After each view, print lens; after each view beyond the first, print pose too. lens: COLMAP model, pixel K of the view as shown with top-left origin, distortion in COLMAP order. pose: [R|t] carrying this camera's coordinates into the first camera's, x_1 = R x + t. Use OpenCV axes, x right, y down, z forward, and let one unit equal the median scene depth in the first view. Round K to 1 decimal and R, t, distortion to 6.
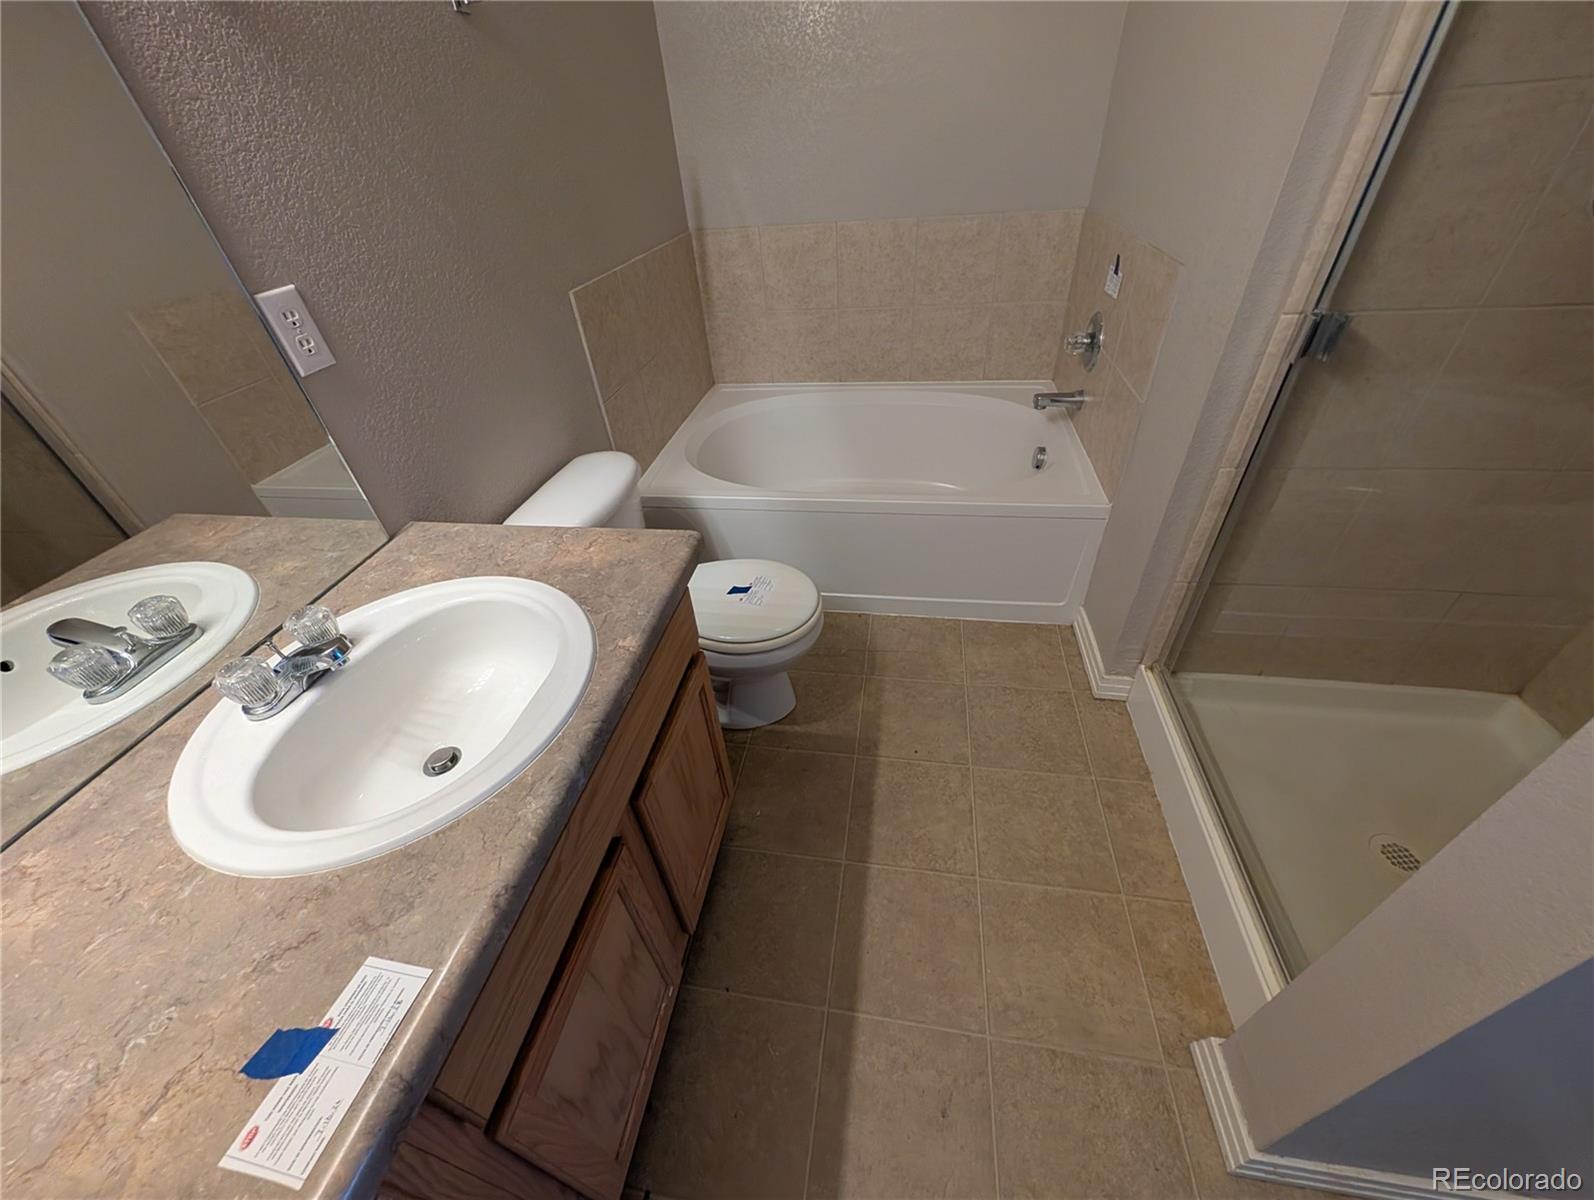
lens RADIAL K [[602.7, 0, 798.9], [0, 602.7, 602.0], [0, 0, 1]] dist [-0.002068, 0.000384]
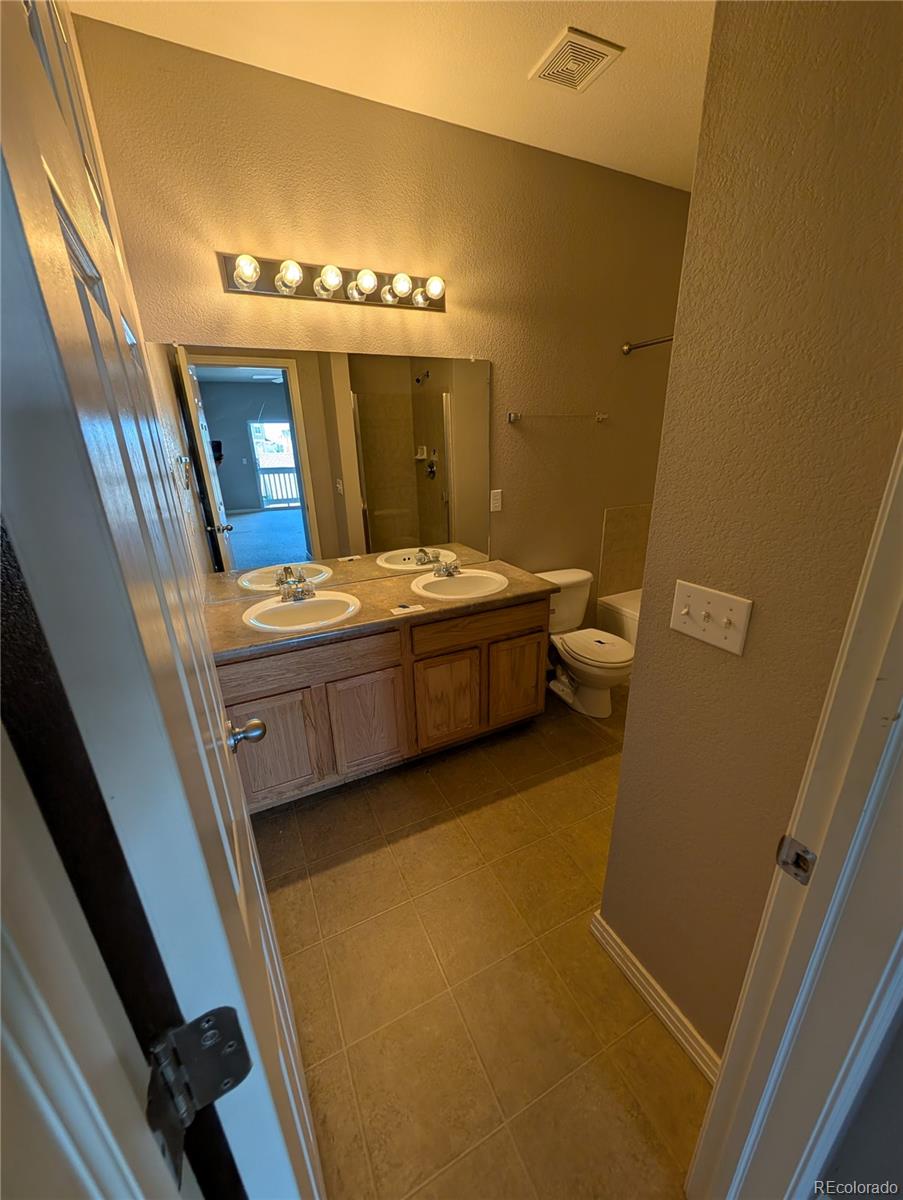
lens RADIAL K [[453.7, 0, 451.5], [0, 453.7, 600.0], [0, 0, 1]] dist [-0.002068, 0.000384]
pose [[0.583938, 0.324085, -0.744302, 1.316127], [-0.517063, 0.855301, -0.033243, 0.316417], [0.625829, 0.404263, 0.667015, -0.810912]]
